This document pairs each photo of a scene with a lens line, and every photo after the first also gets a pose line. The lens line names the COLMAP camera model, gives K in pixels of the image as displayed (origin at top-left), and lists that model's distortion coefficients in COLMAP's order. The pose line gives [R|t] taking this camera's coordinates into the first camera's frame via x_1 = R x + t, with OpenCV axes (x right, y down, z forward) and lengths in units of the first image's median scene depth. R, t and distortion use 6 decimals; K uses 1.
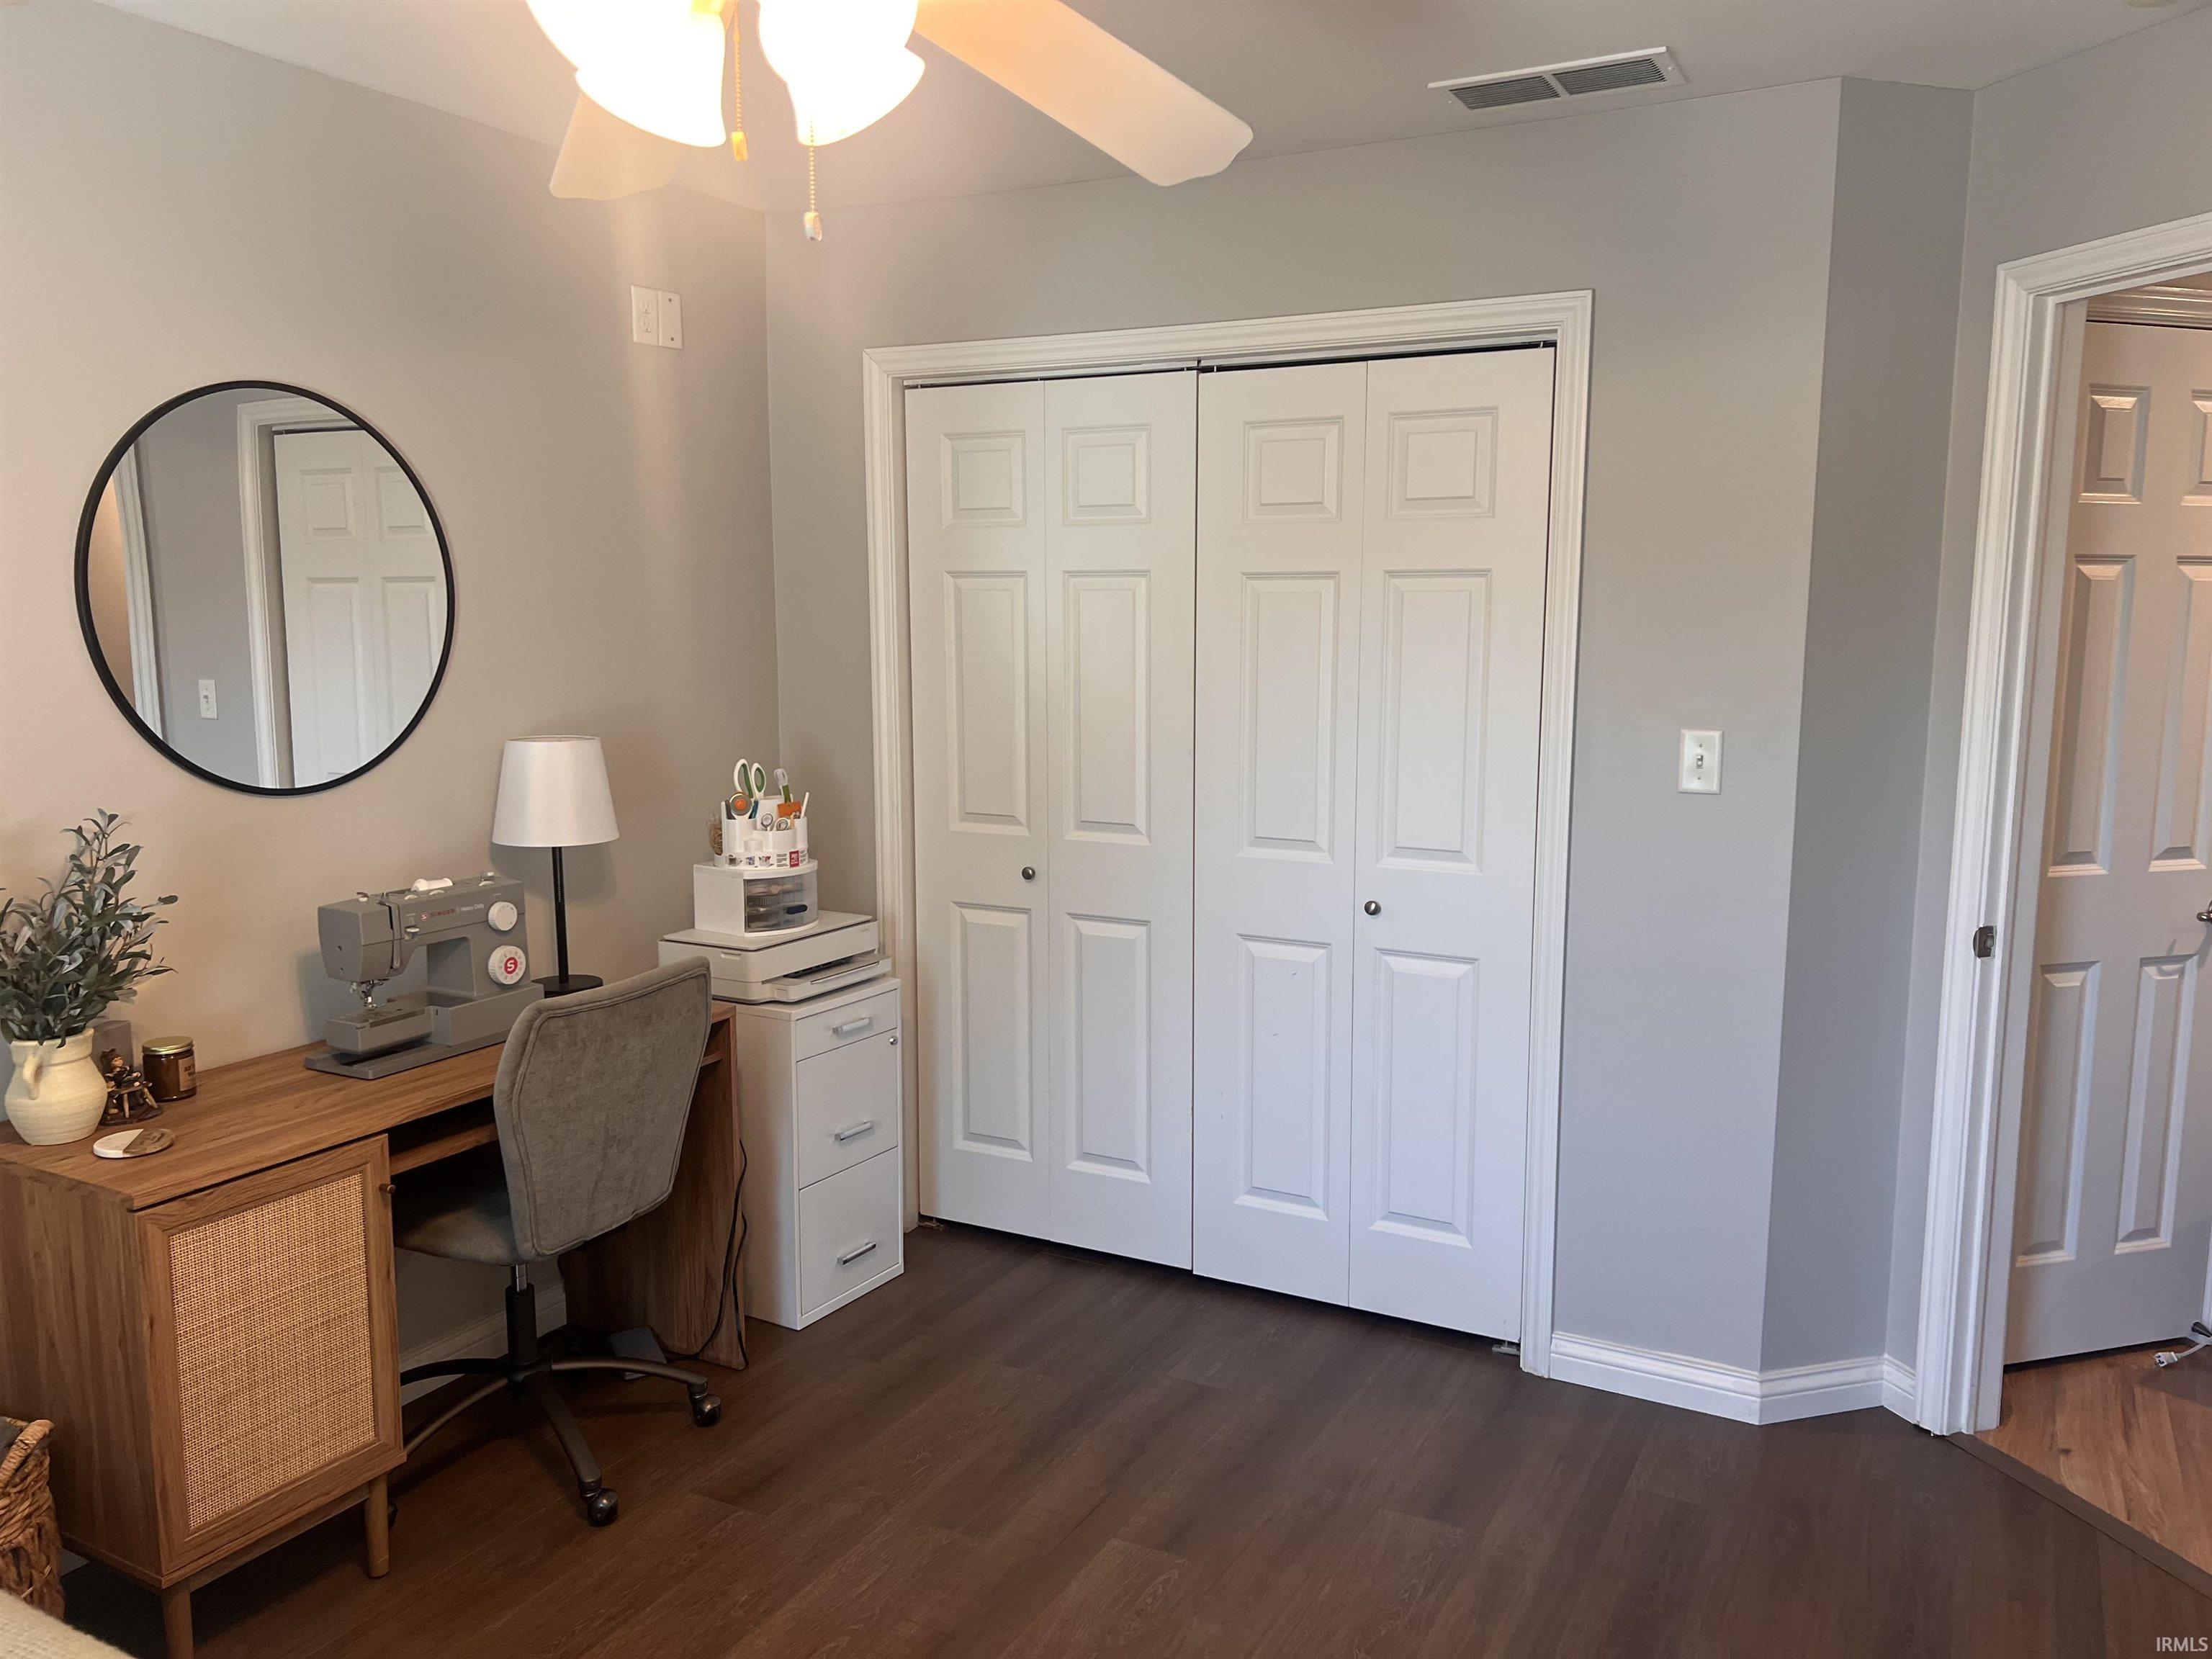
lens RADIAL K [[1612.3, 0, 1106.0], [0, 1612.3, 829.5], [0, 0, 1]] dist [-0.002453, -0.001559]
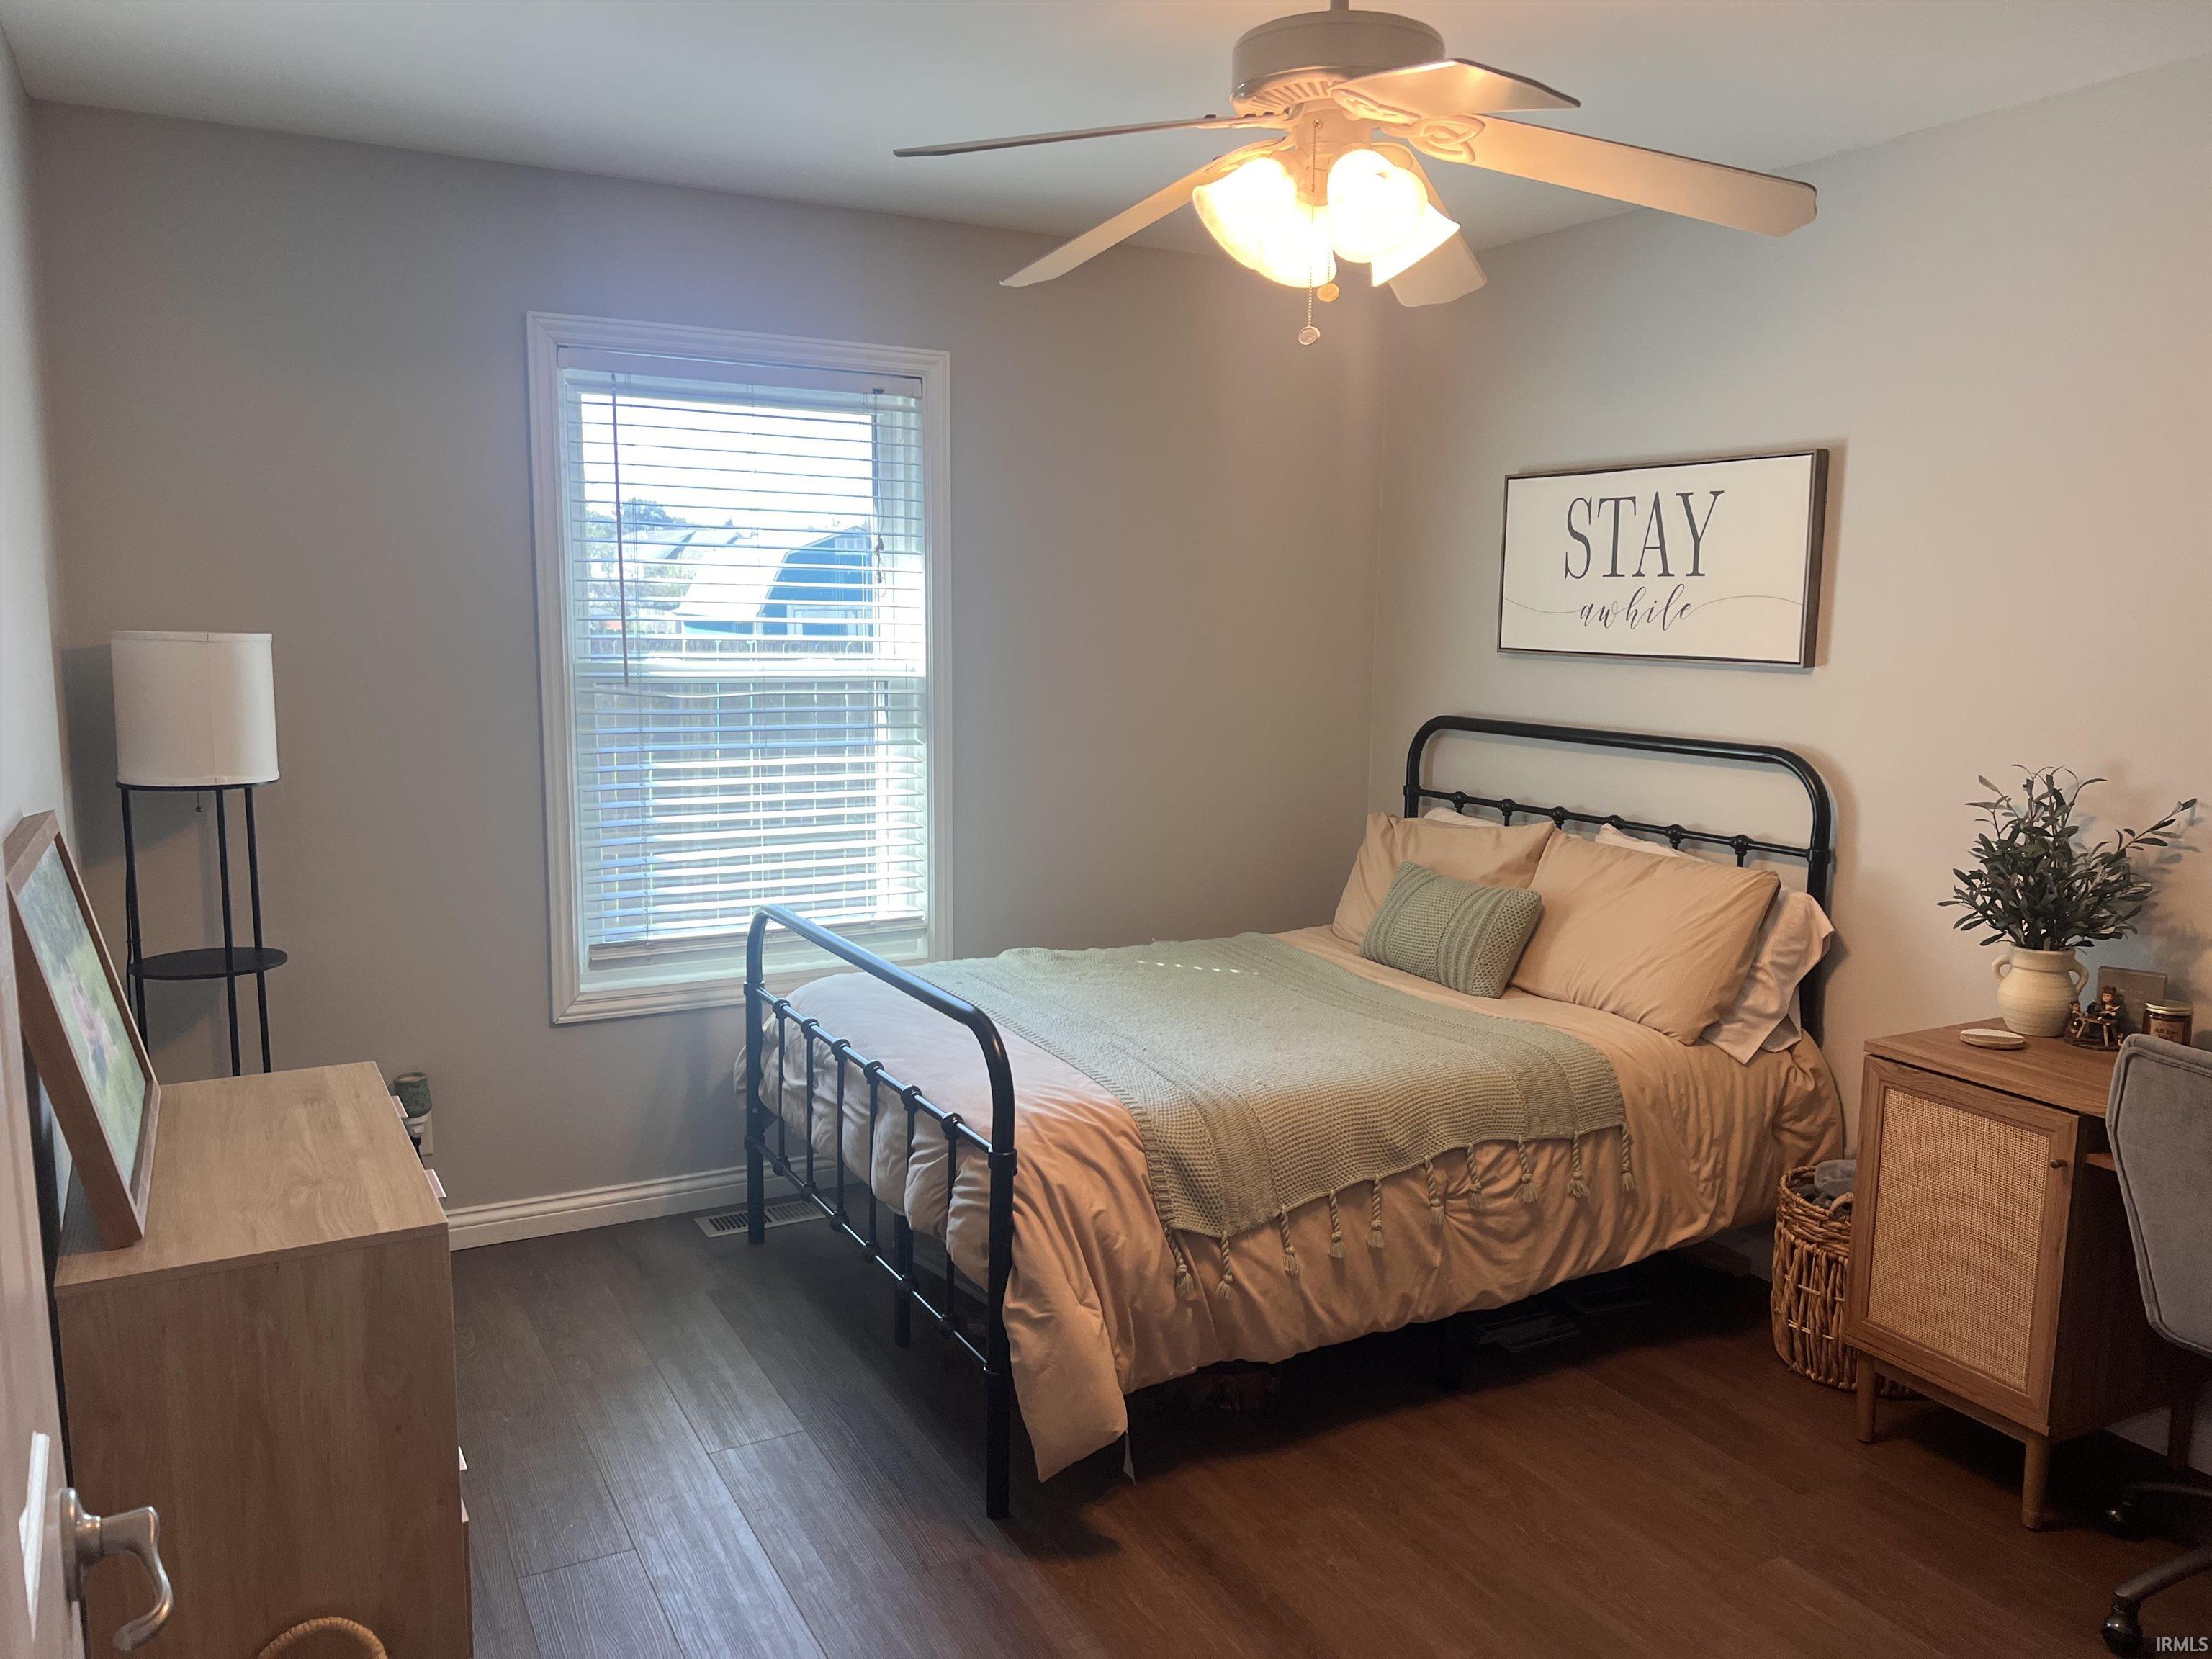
lens RADIAL K [[1612.3, 0, 1106.0], [0, 1612.3, 829.5], [0, 0, 1]] dist [-0.002453, -0.001559]
pose [[-0.529392, 0.111651, -0.840999, 0.777907], [-0.127986, 0.969446, 0.209269, -0.132543], [0.838668, 0.218421, -0.498927, 1.026264]]
